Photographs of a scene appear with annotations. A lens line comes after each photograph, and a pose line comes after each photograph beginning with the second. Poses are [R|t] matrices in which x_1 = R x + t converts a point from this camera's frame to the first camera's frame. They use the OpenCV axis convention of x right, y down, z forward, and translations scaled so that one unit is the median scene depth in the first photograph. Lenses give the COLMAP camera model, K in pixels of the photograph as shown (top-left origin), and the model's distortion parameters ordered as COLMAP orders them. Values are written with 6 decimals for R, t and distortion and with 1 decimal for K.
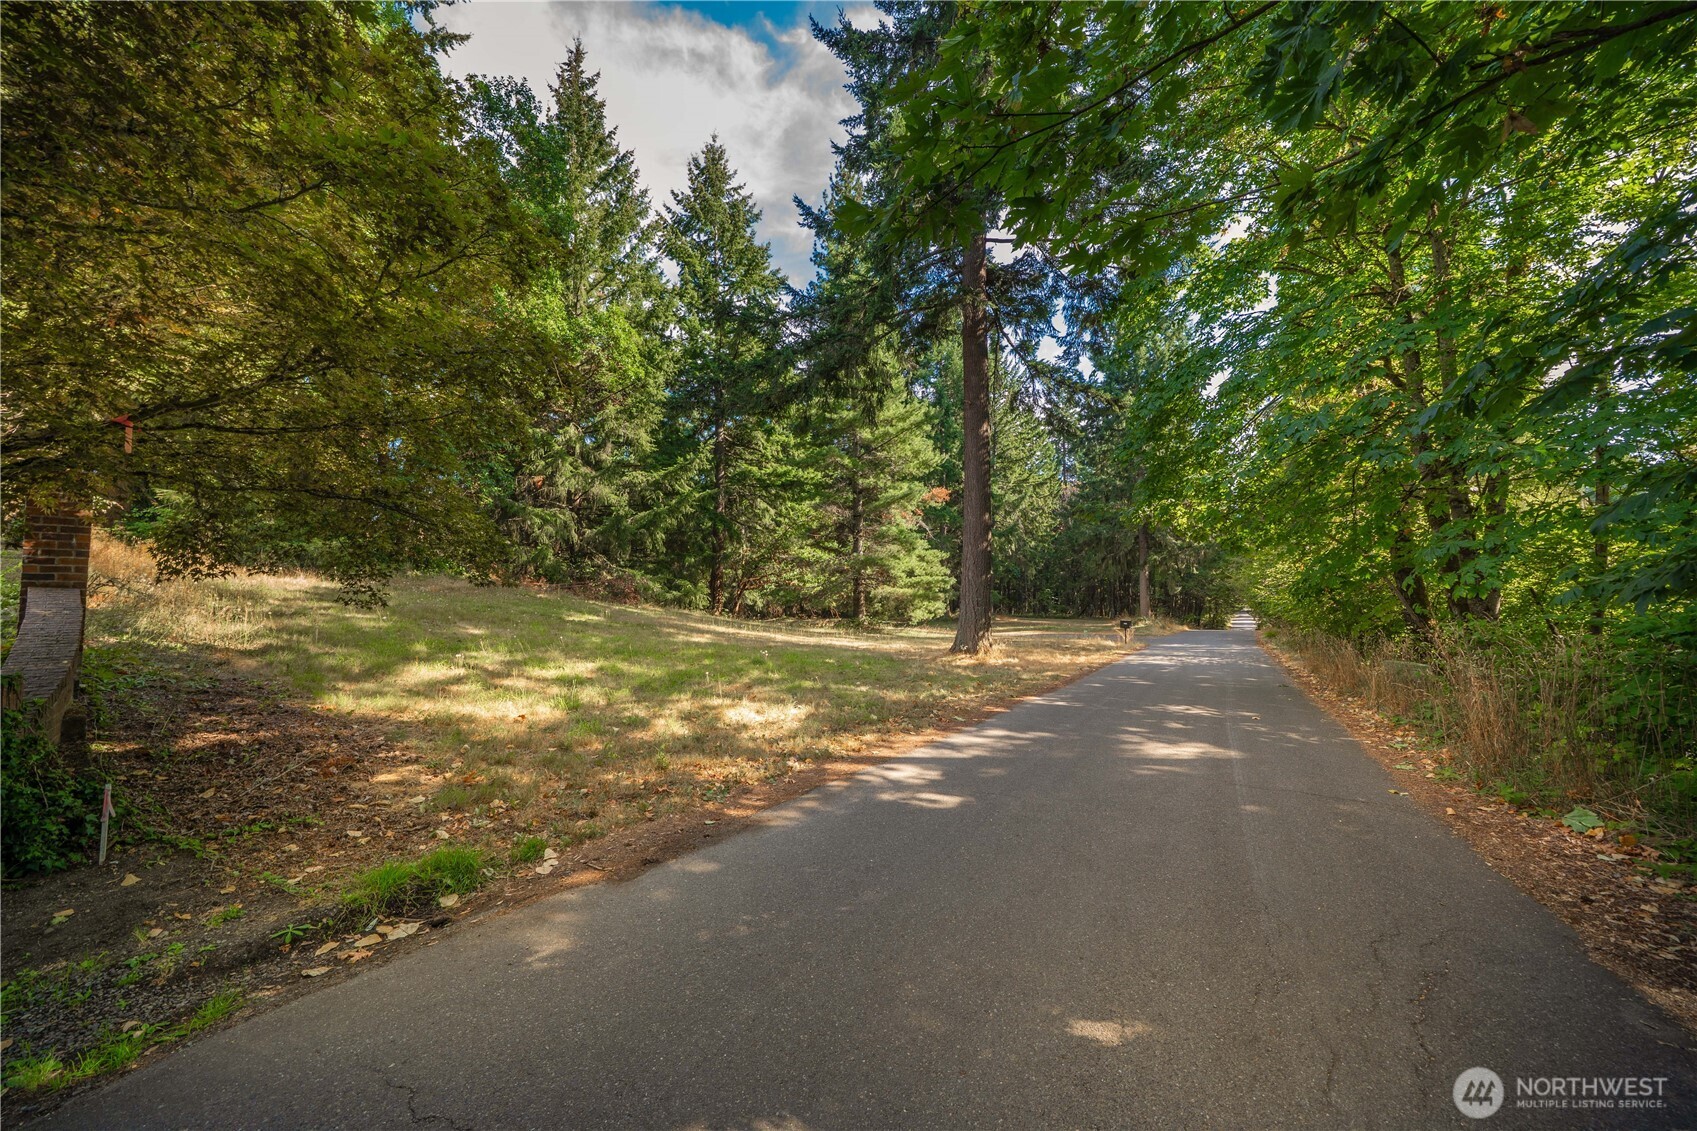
lens RADIAL K [[585.5, 0, 848.5], [0, 585.5, 565.5], [0, 0, 1]] dist [0.000060, -0.000010]
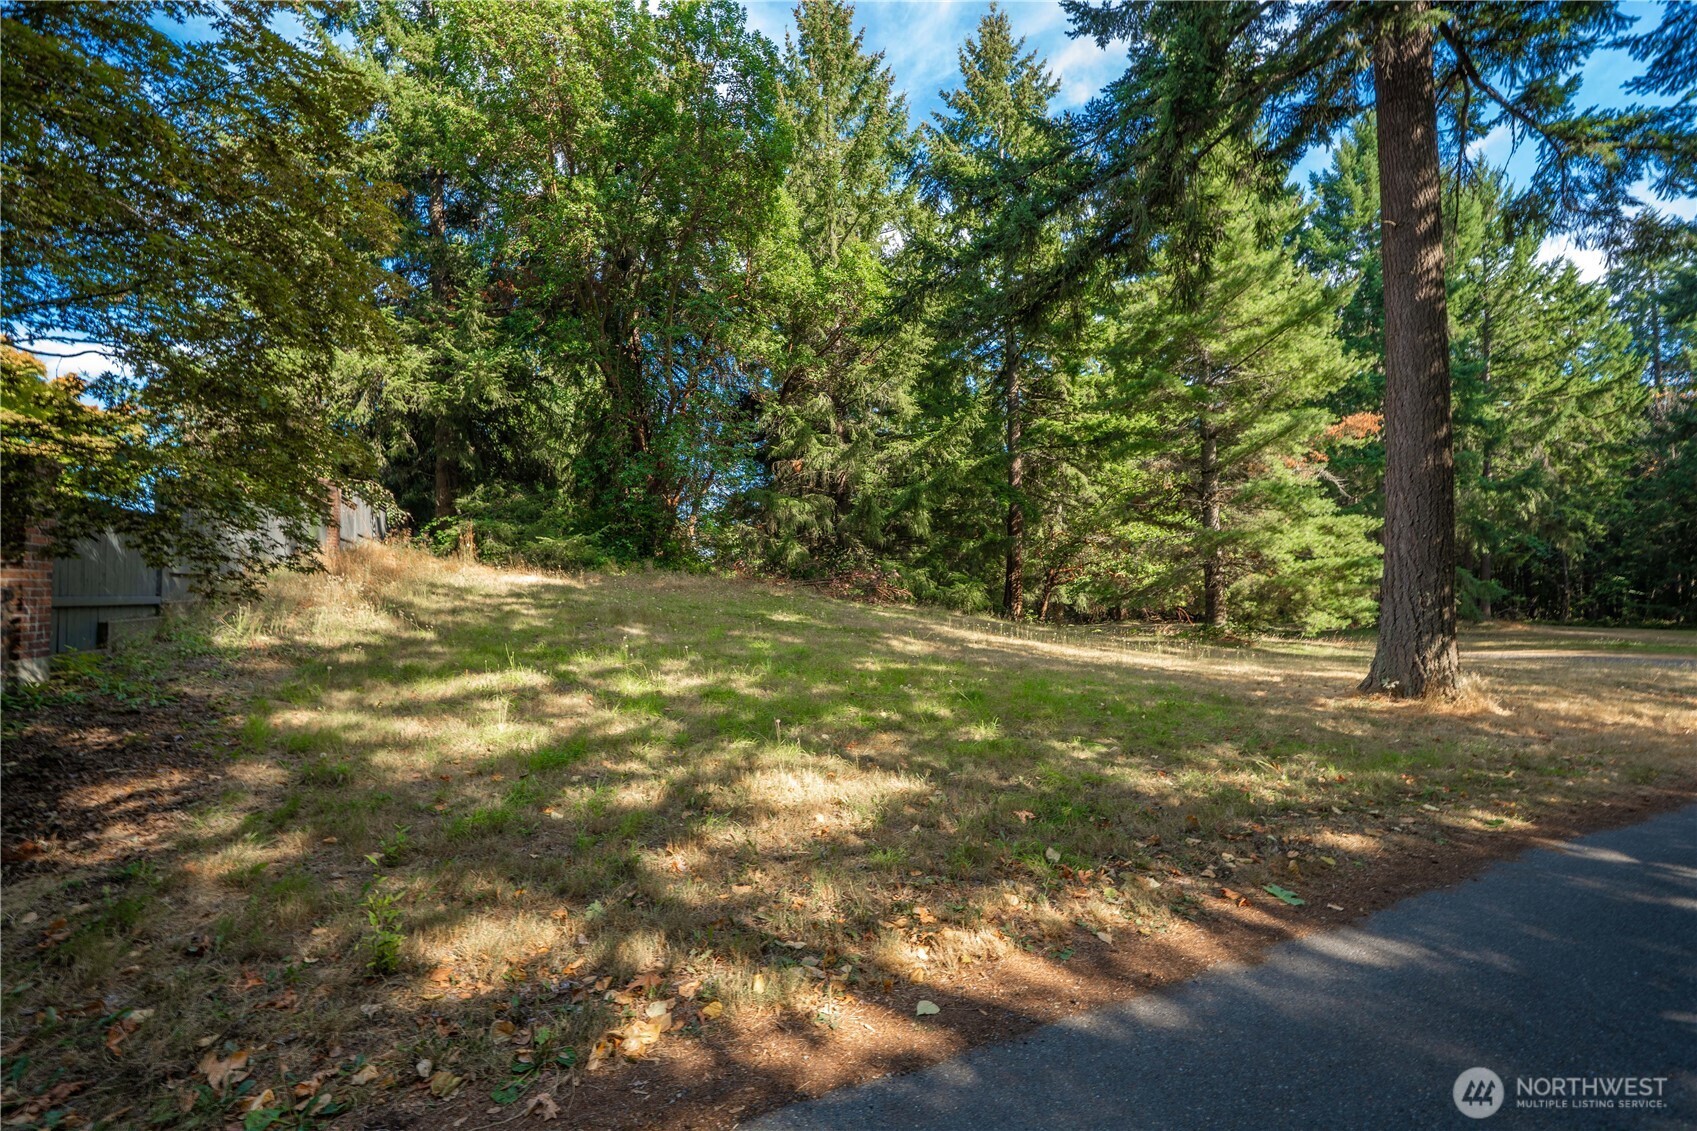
lens RADIAL K [[691.8, 0, 849.0], [0, 691.8, 570.3], [0, 0, 1]] dist [-0.010828, 0.008449]
pose [[0.871540, -0.027218, -0.489568, 0.039444], [0.035369, 0.999347, 0.007404, 0.007445], [0.489046, -0.023768, 0.871934, 0.107044]]
